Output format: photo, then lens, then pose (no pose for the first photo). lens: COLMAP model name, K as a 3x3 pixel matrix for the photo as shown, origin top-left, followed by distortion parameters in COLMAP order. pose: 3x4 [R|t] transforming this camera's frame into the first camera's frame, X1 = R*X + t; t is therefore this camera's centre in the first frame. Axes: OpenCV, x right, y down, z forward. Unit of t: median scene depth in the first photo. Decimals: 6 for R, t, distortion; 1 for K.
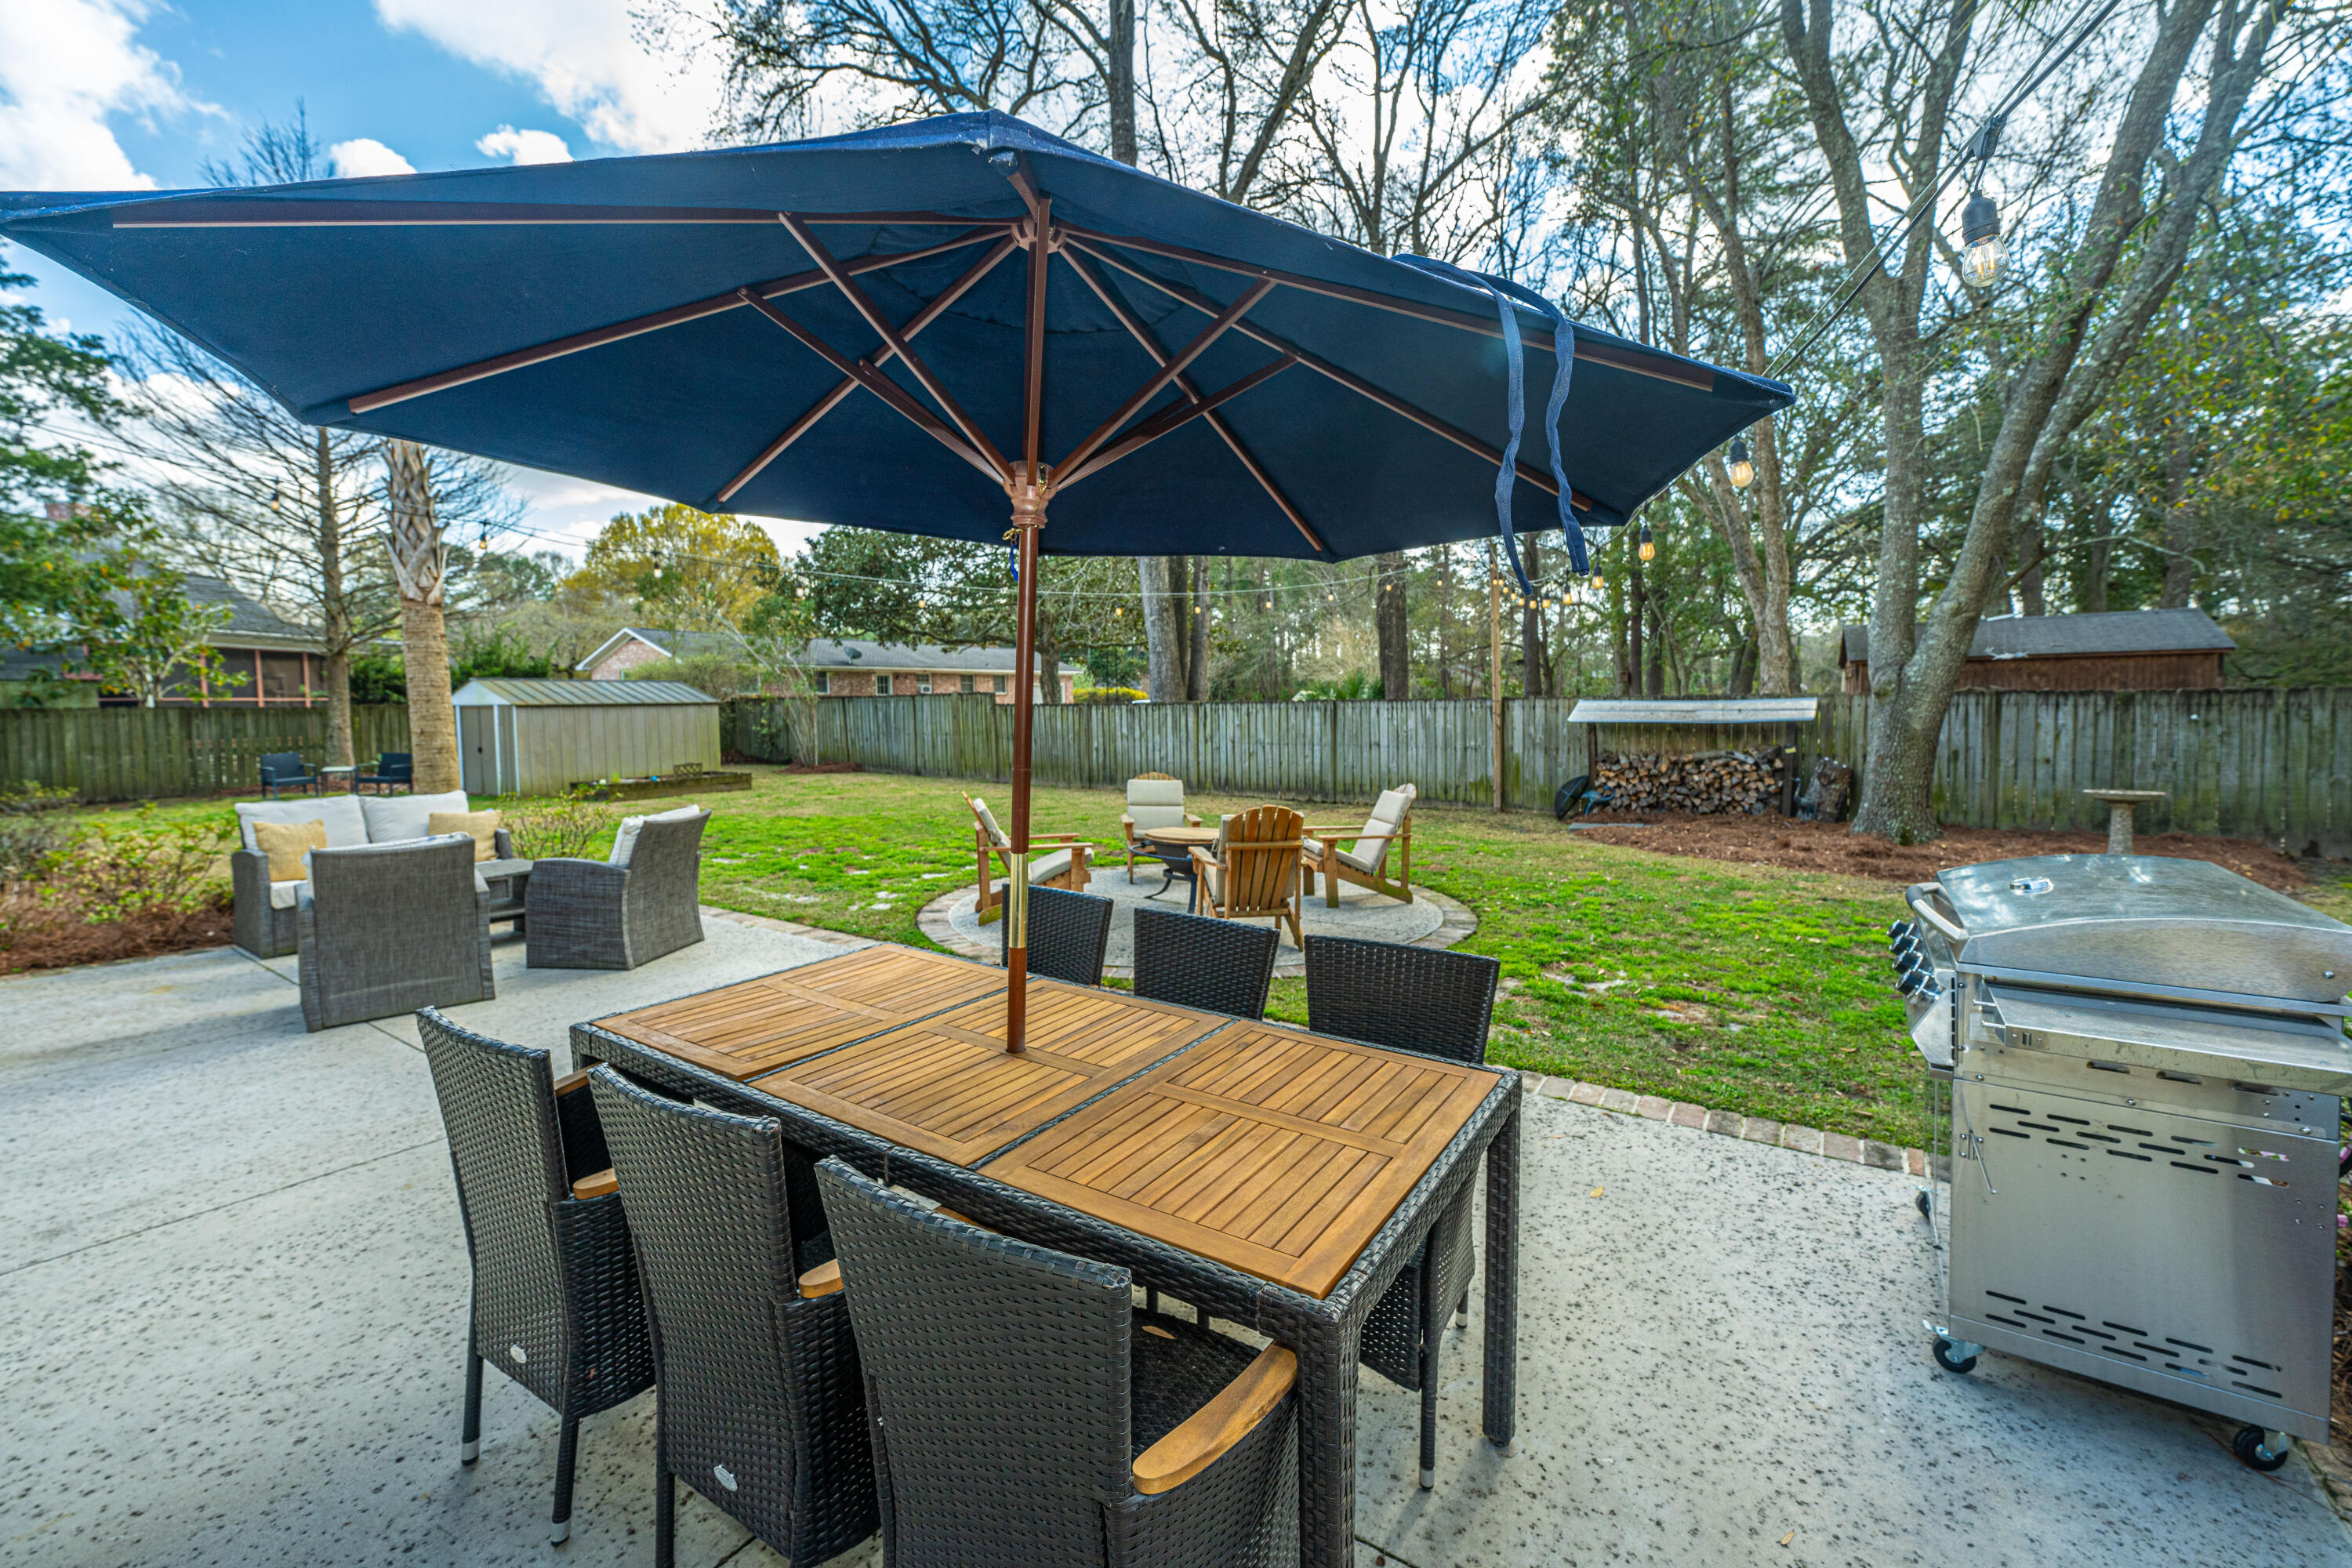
lens RADIAL K [[948.8, 0, 1189.4], [0, 948.8, 773.4], [0, 0, 1]] dist [-0.002446, -0.000286]
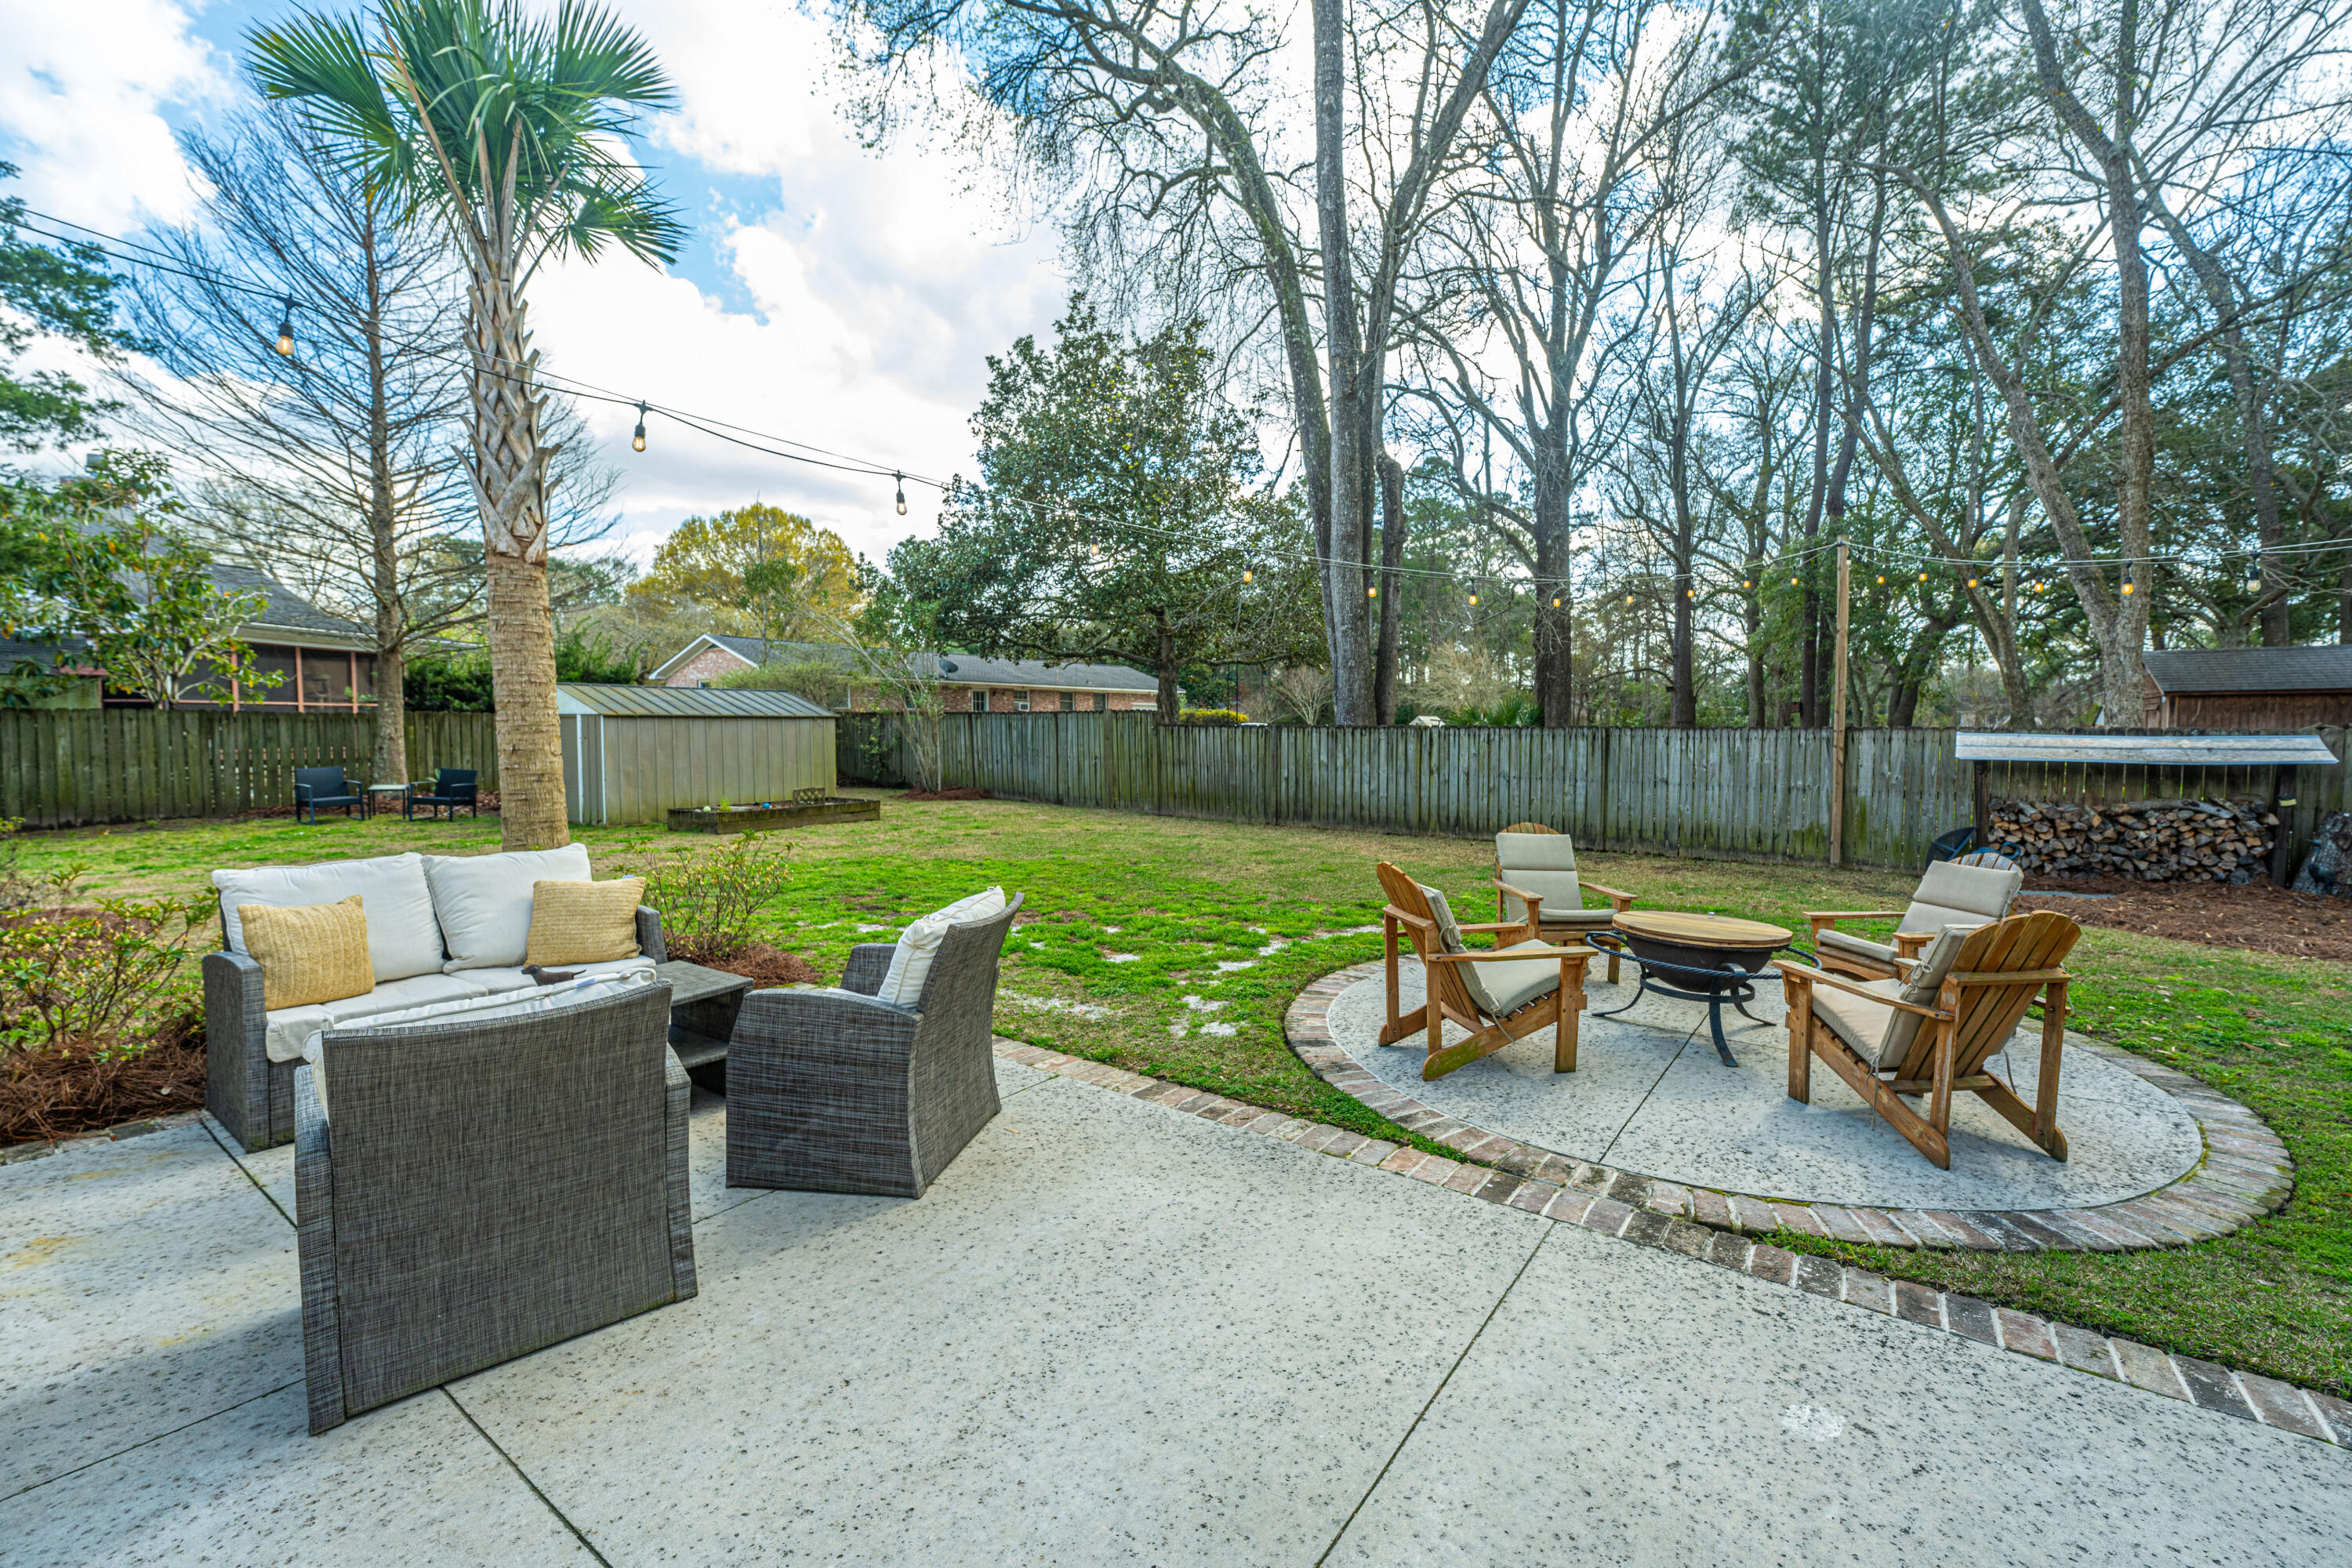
lens RADIAL K [[948.8, 0, 1254.0], [0, 948.8, 795.9], [0, 0, 1]] dist [-0.002446, -0.000286]
pose [[0.999812, 0.017364, 0.008641, -0.145098], [-0.017356, 0.999849, -0.001047, -0.009777], [-0.008658, 0.000897, 0.999962, 0.160881]]
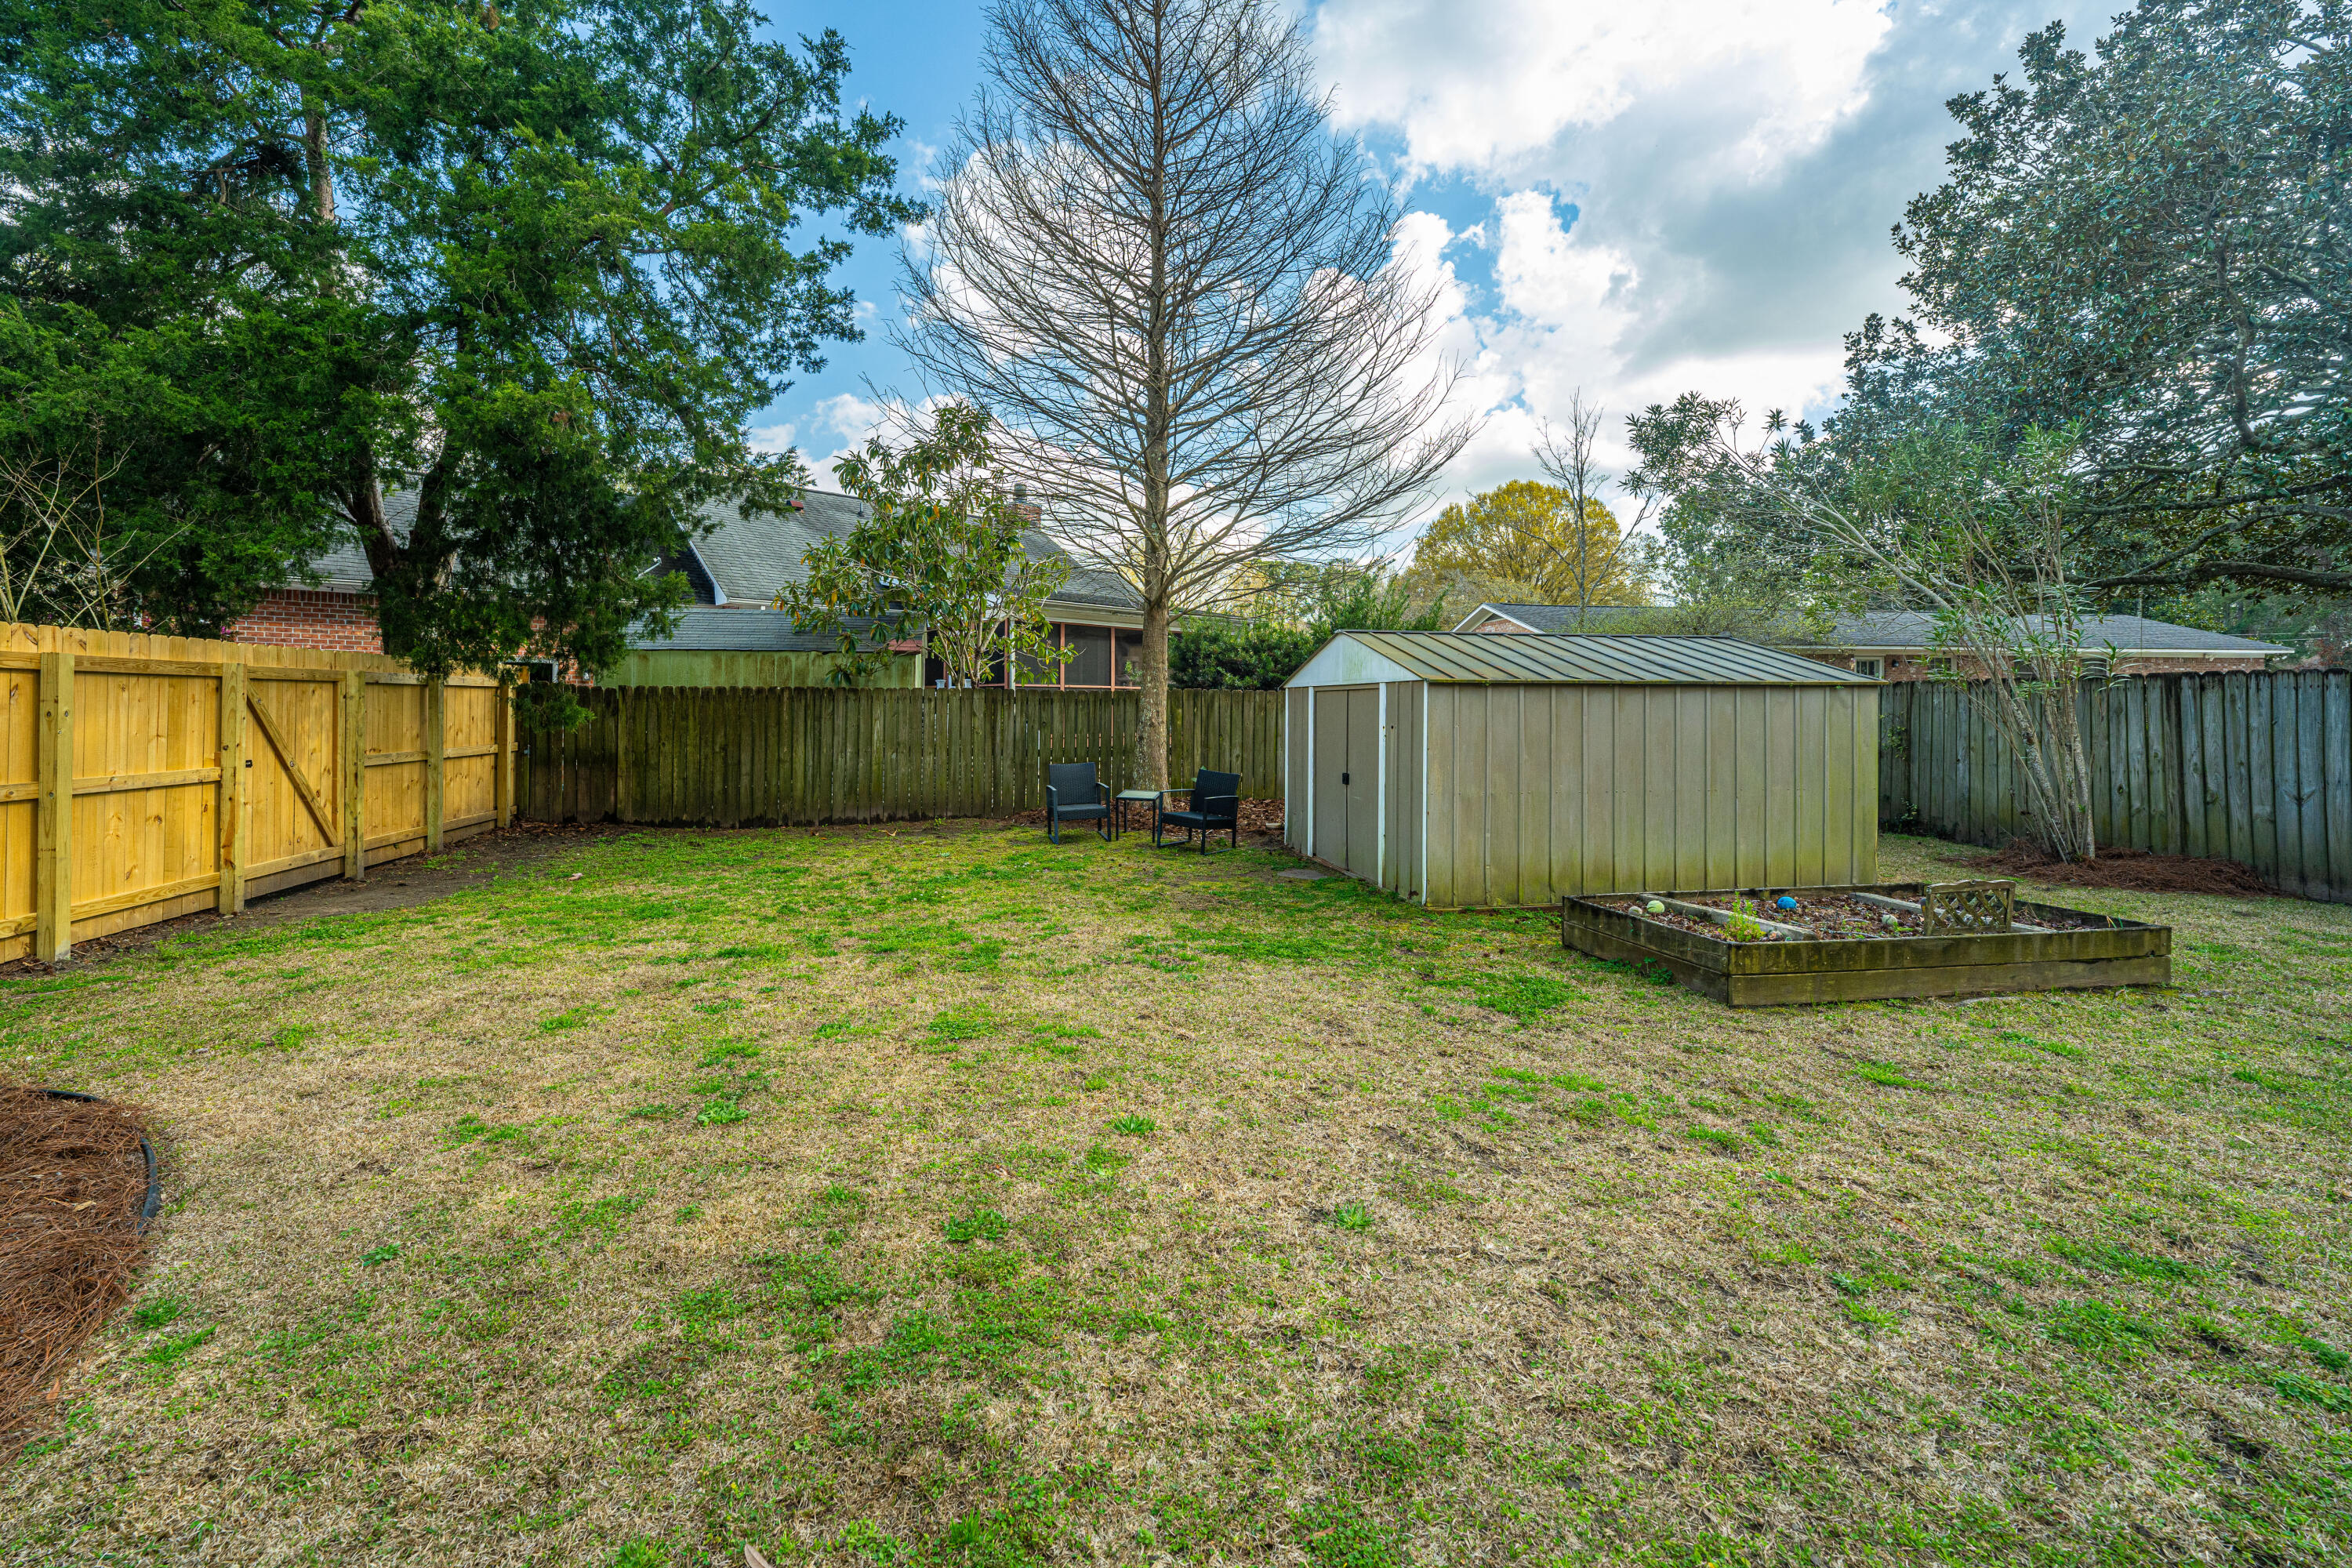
lens RADIAL K [[948.8, 0, 1154.0], [0, 948.8, 690.0], [0, 0, 1]] dist [-0.002446, -0.000286]
pose [[0.692726, 0.000478, -0.721201, -0.500333], [-0.070424, 0.995266, -0.066985, -0.033438], [0.717754, 0.097192, 0.689480, 0.638960]]
